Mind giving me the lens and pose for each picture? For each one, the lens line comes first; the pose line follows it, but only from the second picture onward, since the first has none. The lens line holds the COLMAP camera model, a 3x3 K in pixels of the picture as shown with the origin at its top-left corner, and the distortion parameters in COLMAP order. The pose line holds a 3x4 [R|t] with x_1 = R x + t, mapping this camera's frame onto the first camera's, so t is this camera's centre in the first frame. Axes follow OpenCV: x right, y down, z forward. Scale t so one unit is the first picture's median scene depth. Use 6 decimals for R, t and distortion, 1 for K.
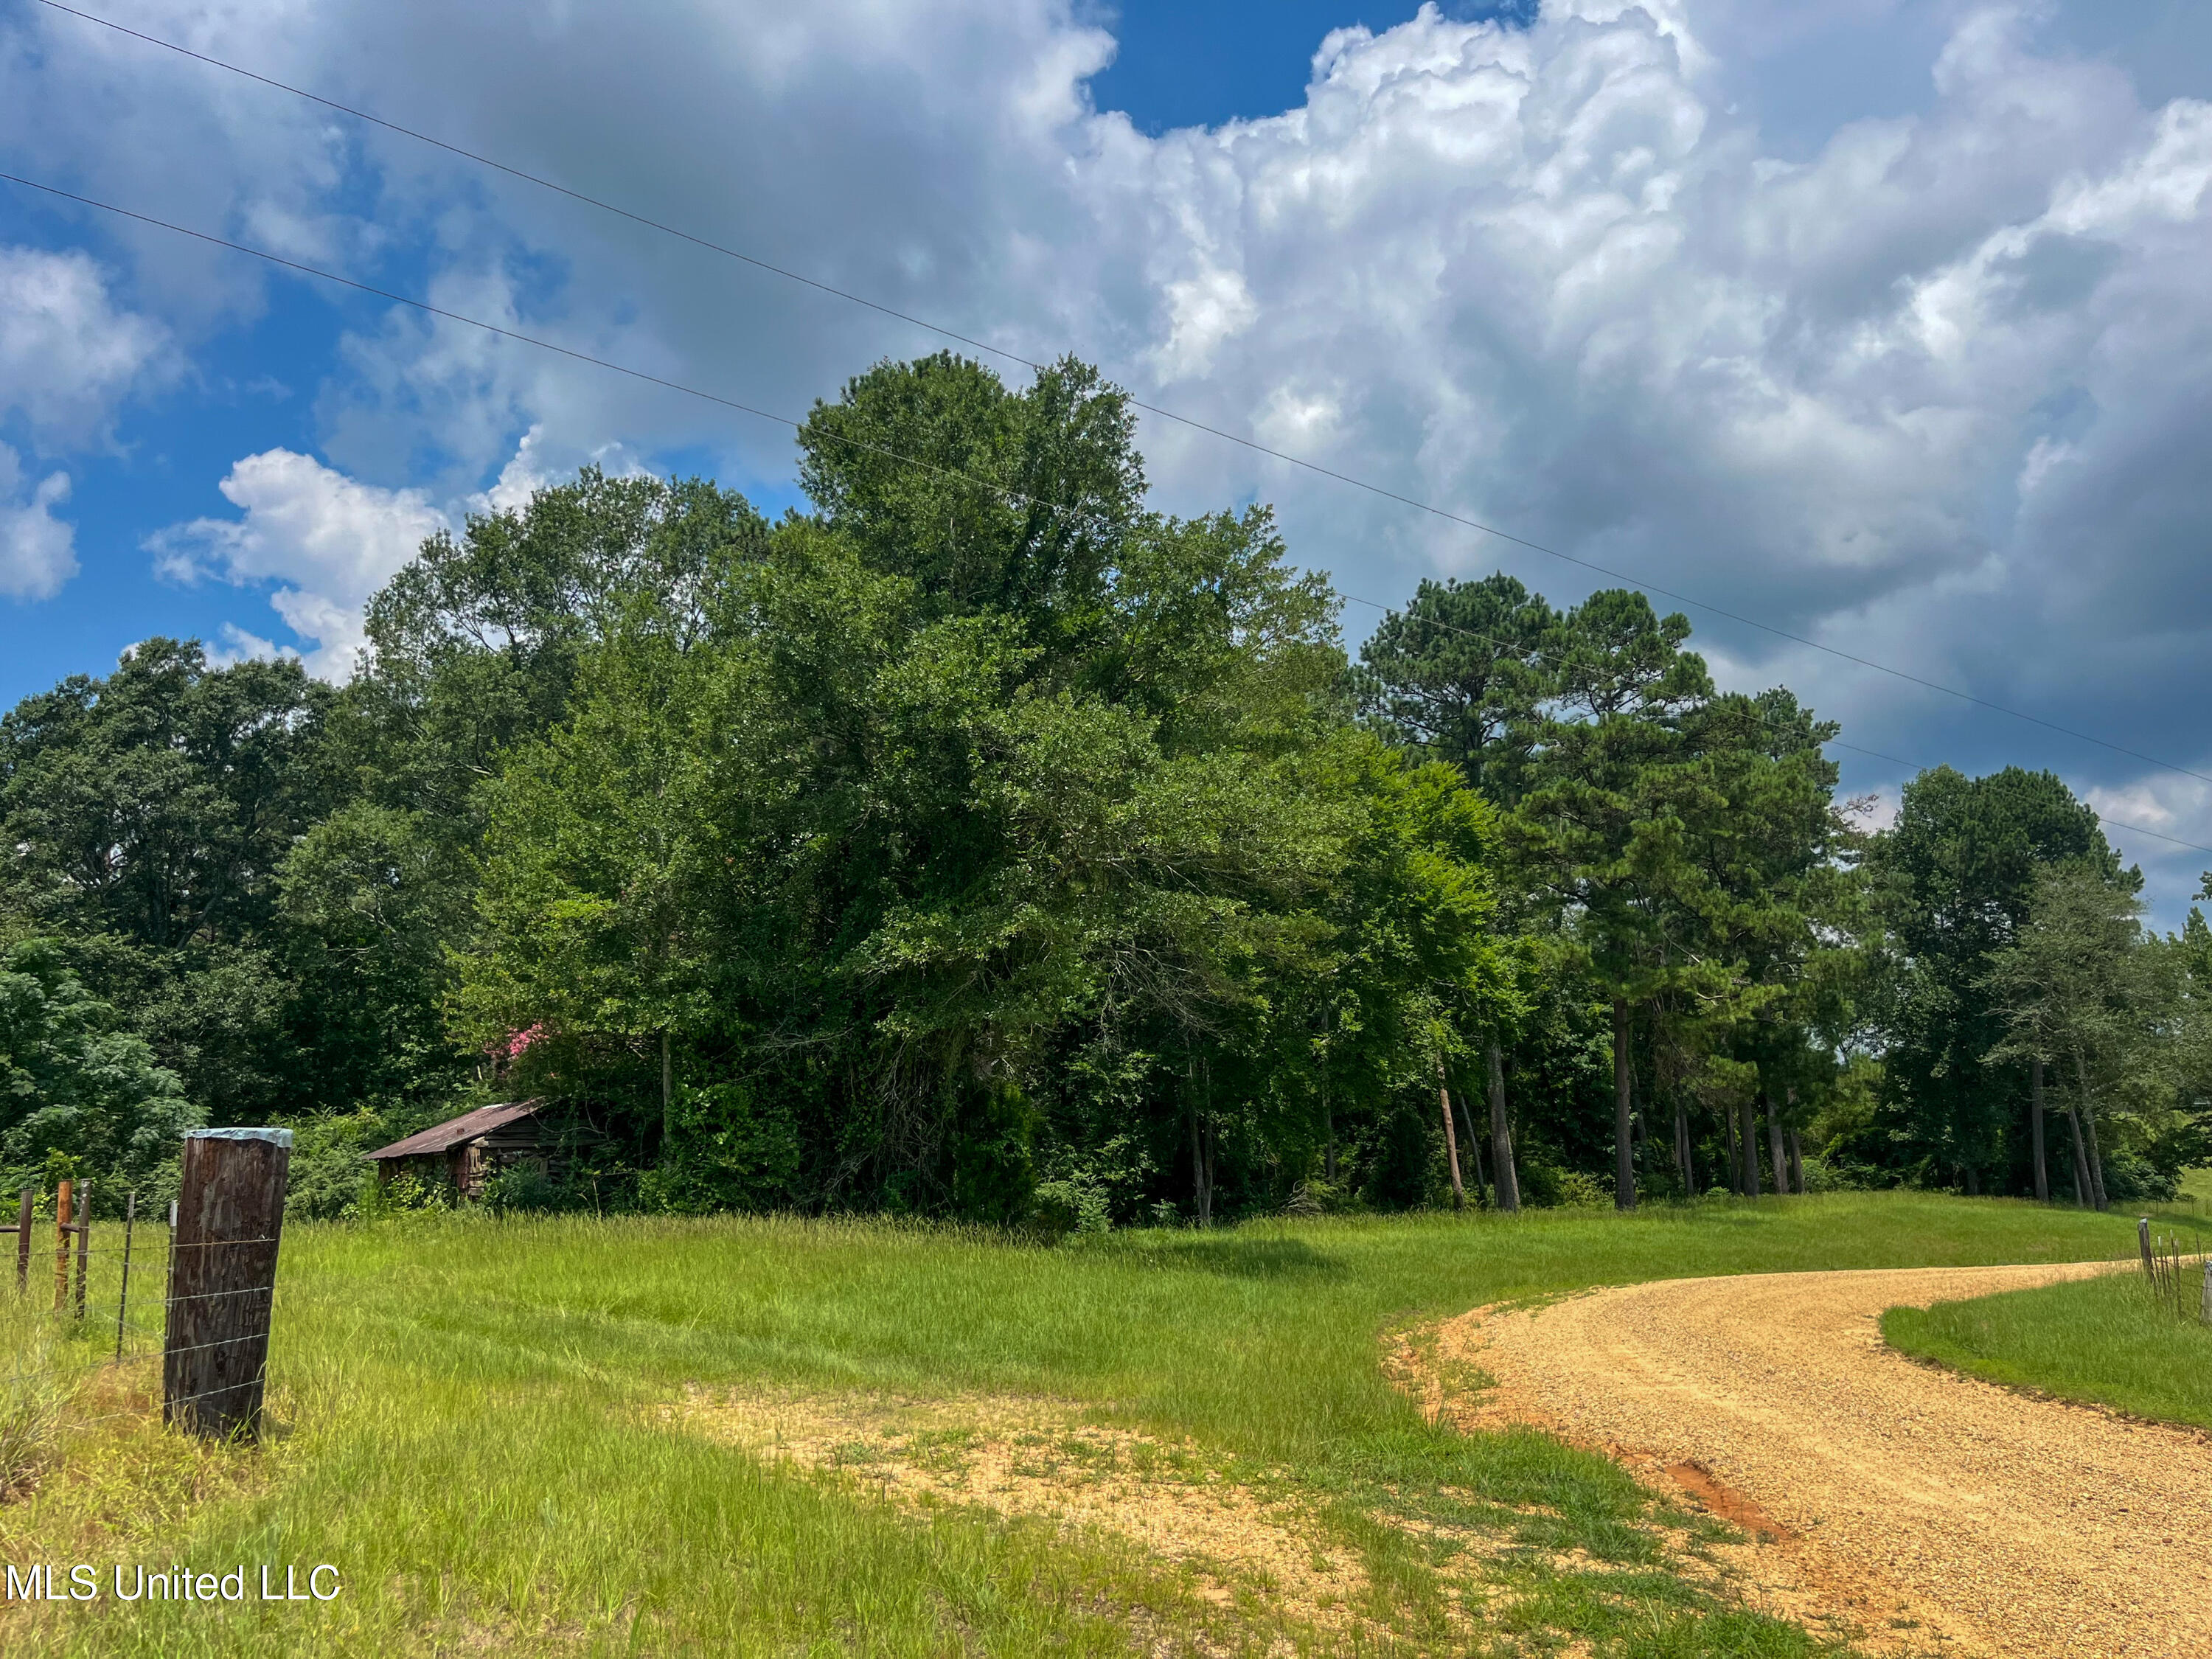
lens RADIAL K [[1495.7, 0, 1093.3], [0, 1495.7, 816.6], [0, 0, 1]] dist [-0.003223, -0.053418]
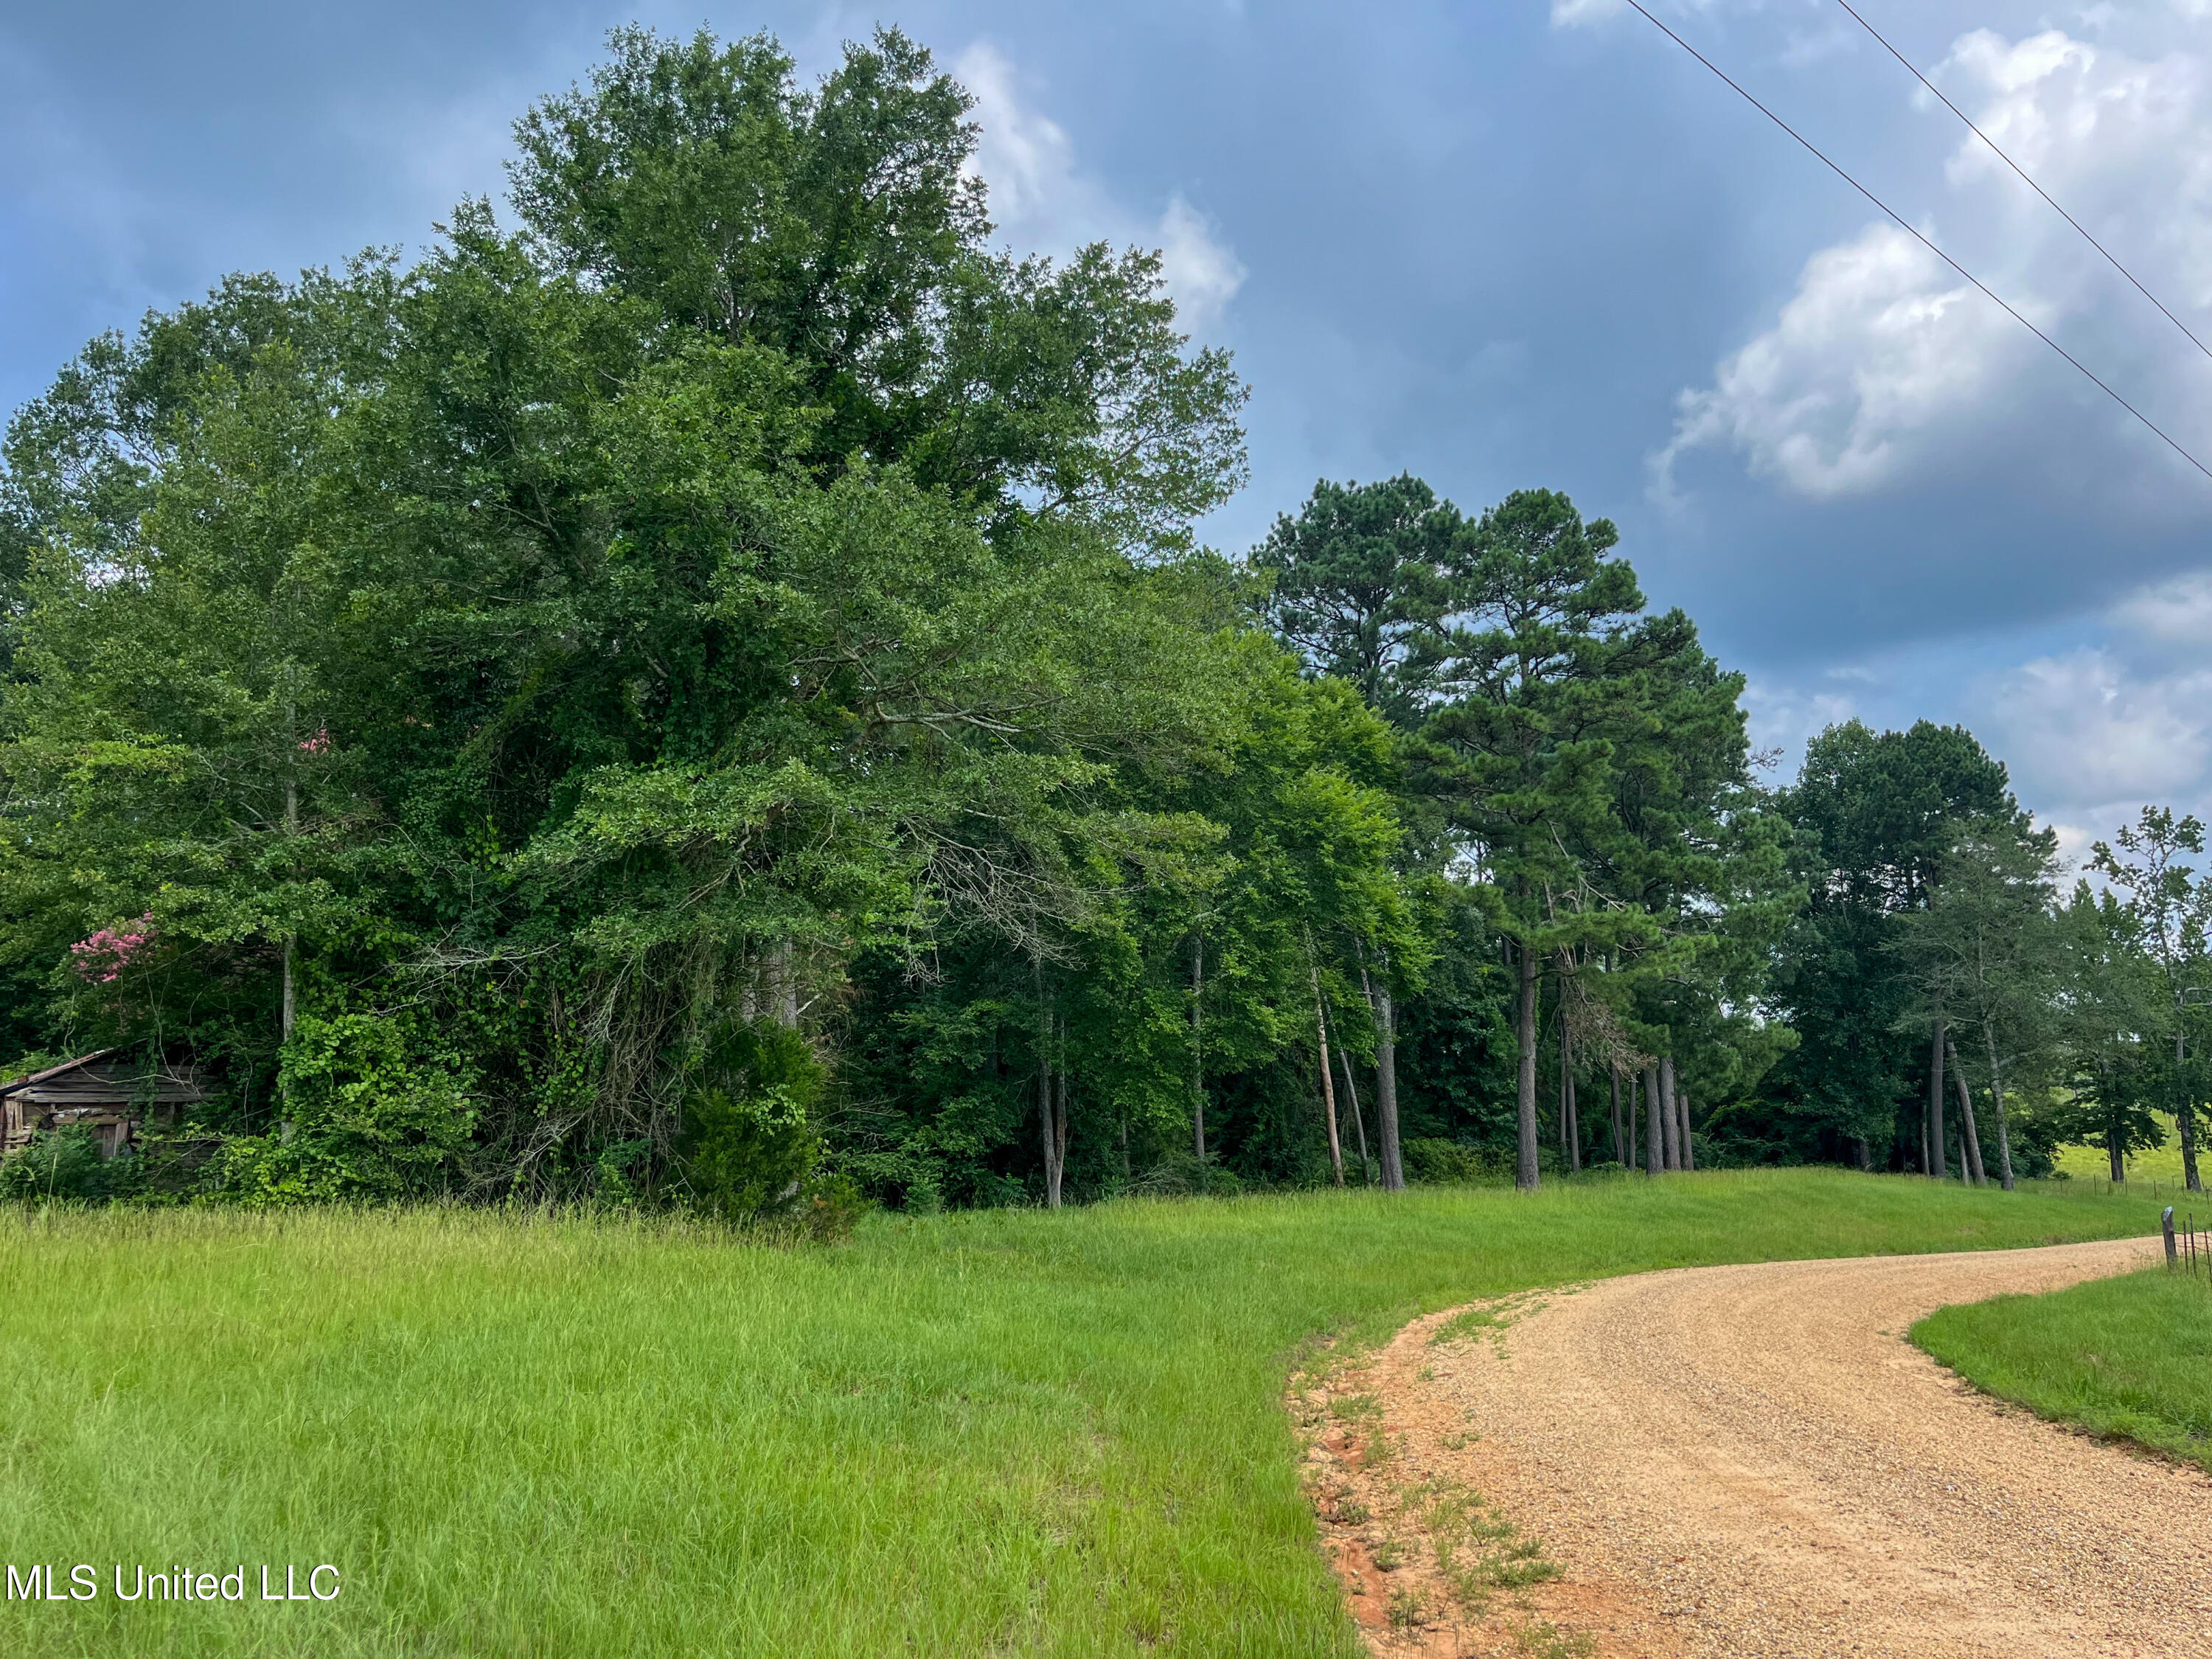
lens RADIAL K [[1495.7, 0, 1093.3], [0, 1495.7, 816.6], [0, 0, 1]] dist [-0.003223, -0.053418]
pose [[0.996013, 0.023556, 0.086046, 0.016982], [-0.025294, 0.999496, 0.019171, 0.032760], [-0.085552, -0.021271, 0.996107, 0.141913]]
